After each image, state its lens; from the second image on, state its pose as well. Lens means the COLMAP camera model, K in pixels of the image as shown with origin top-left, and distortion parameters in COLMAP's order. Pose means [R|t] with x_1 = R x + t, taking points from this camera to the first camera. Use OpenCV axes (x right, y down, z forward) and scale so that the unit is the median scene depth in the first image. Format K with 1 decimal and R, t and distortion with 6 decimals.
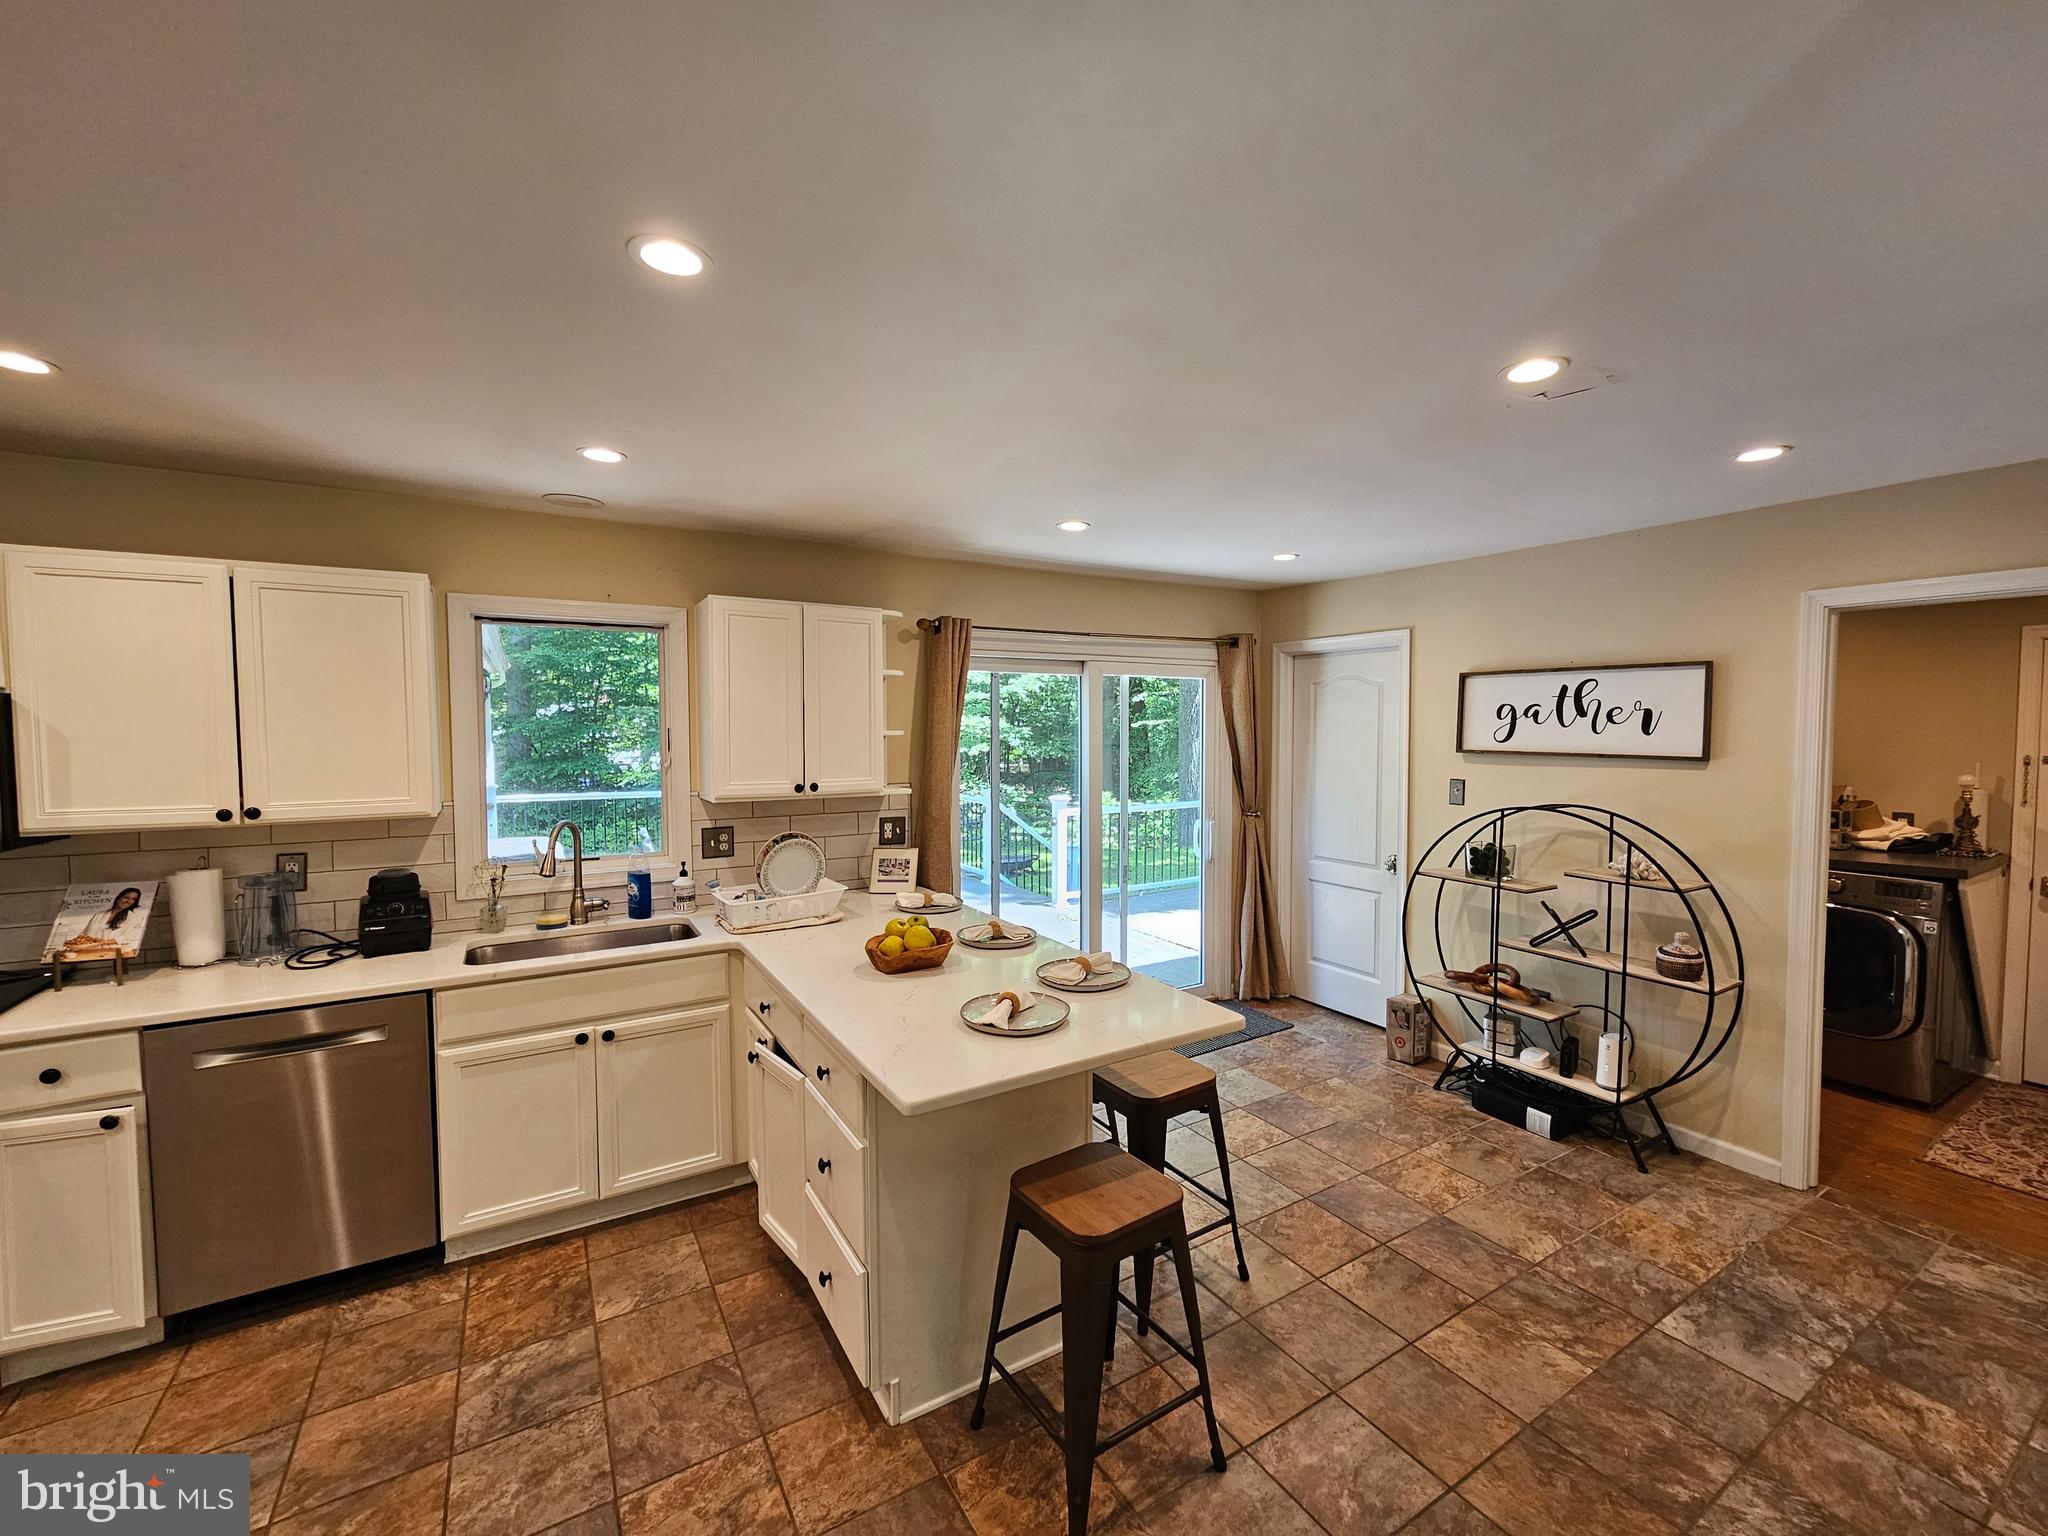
lens RADIAL K [[841.8, 0, 1026.0], [0, 841.8, 775.1], [0, 0, 1]] dist [0.002792, 0.000671]
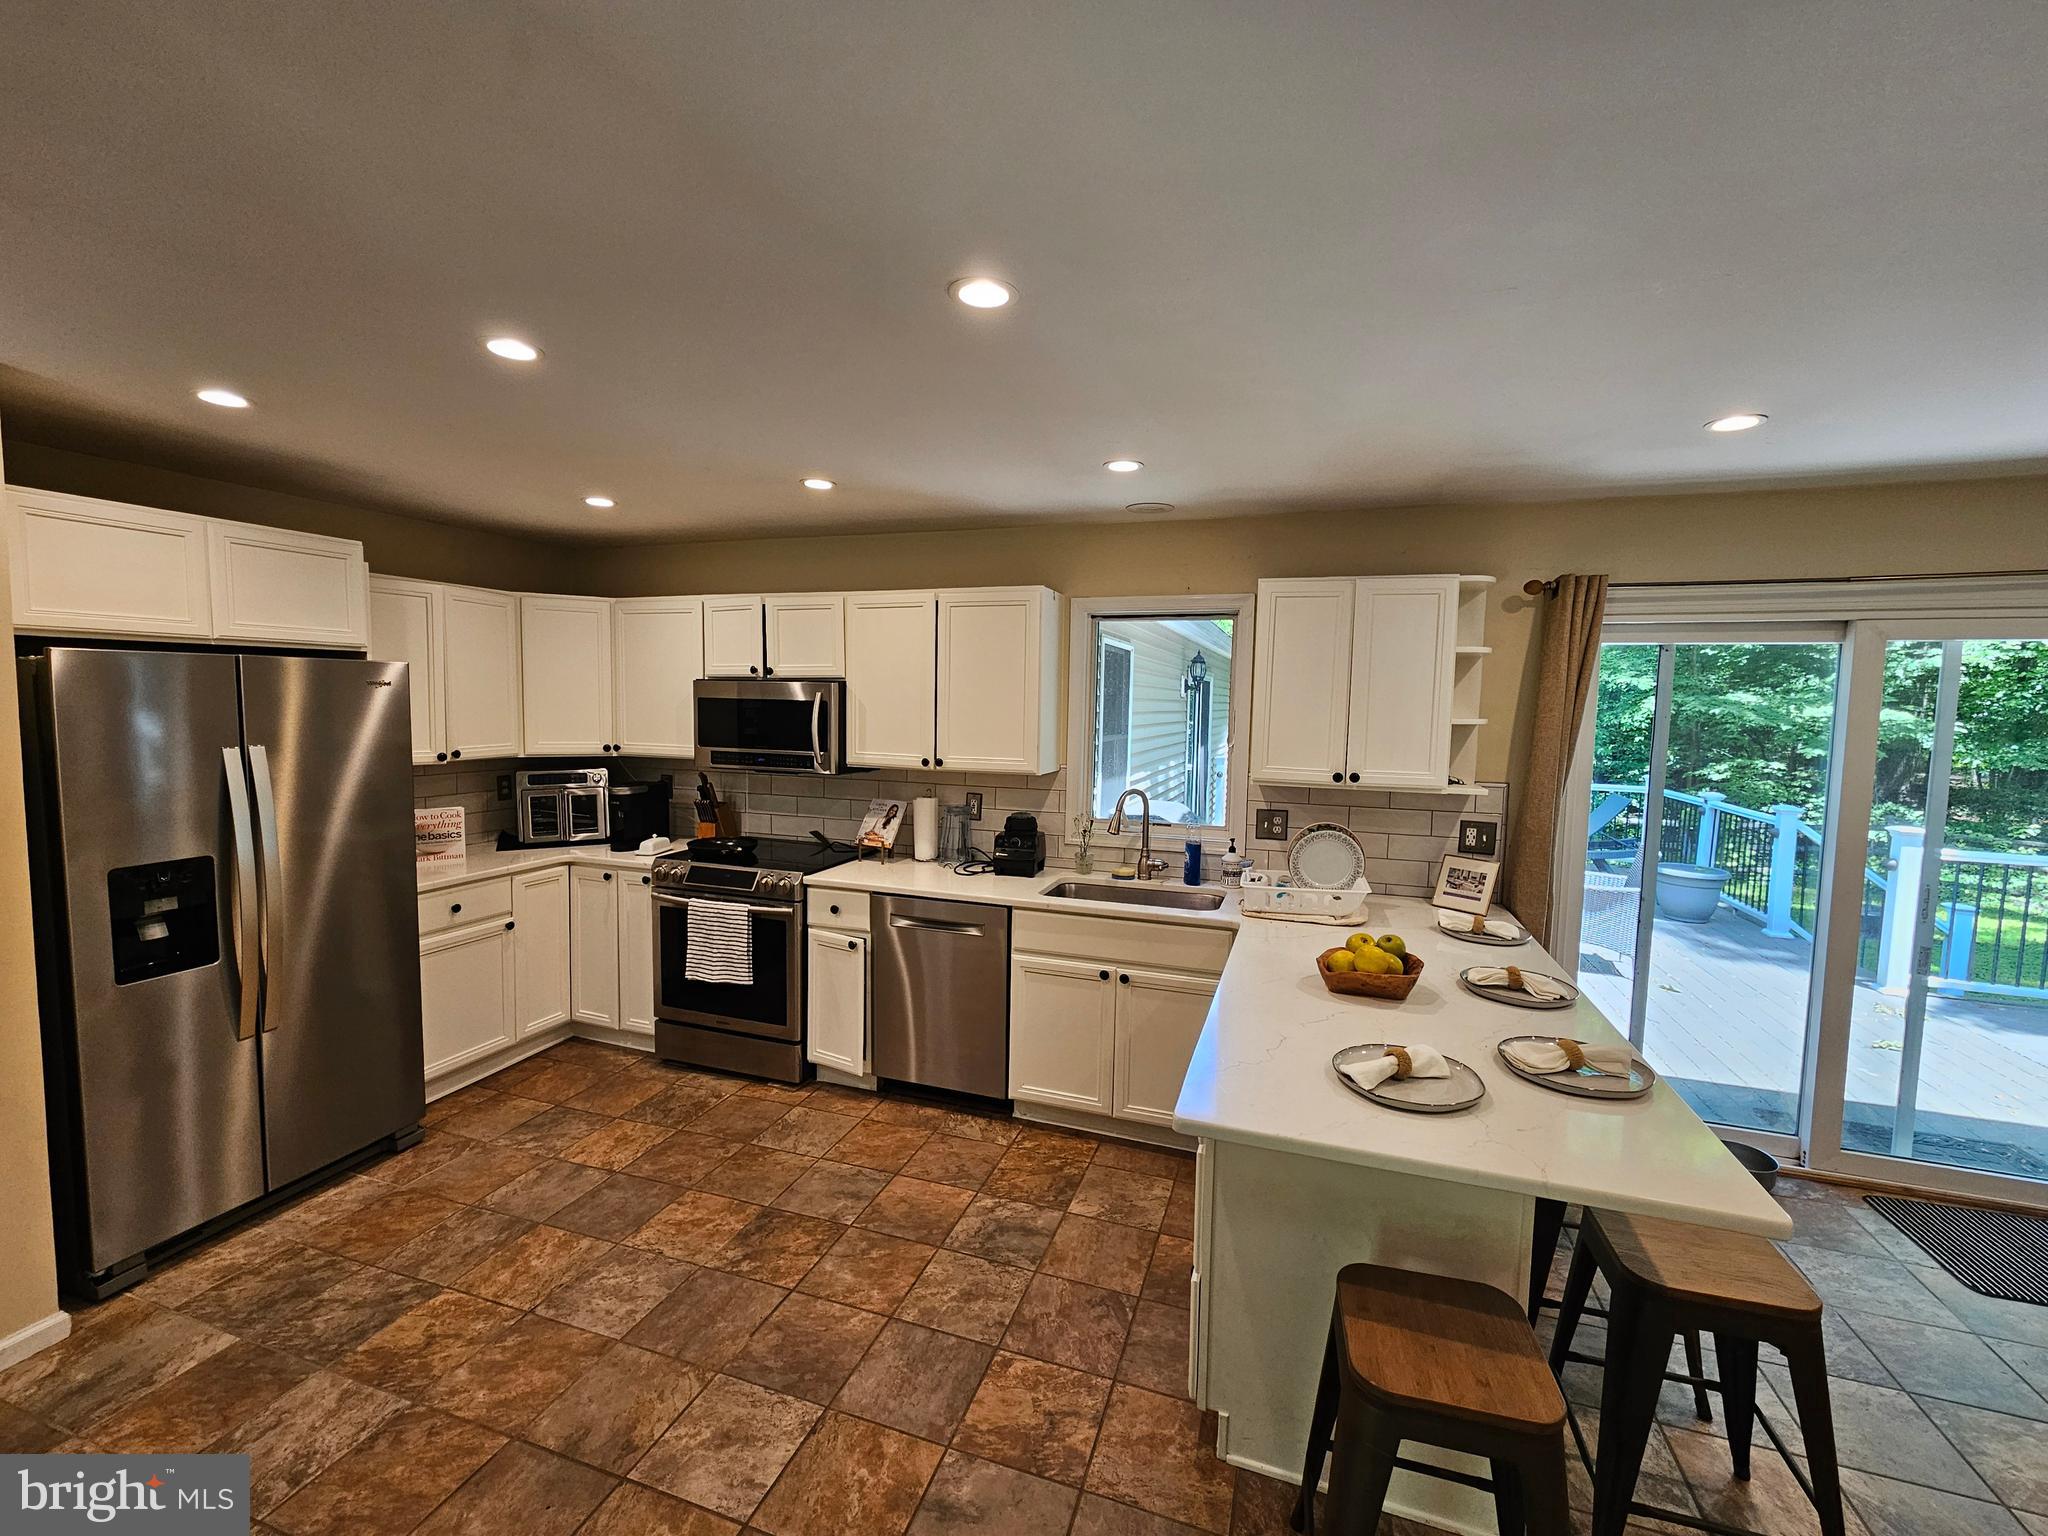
lens RADIAL K [[835.7, 0, 1030.7], [0, 835.7, 774.0], [0, 0, 1]] dist [0.000069, -0.000469]
pose [[0.647163, 0.078651, -0.758284, 0.280177], [-0.063701, 0.996764, 0.049021, -0.015462], [0.759686, 0.016579, 0.650079, 0.178753]]
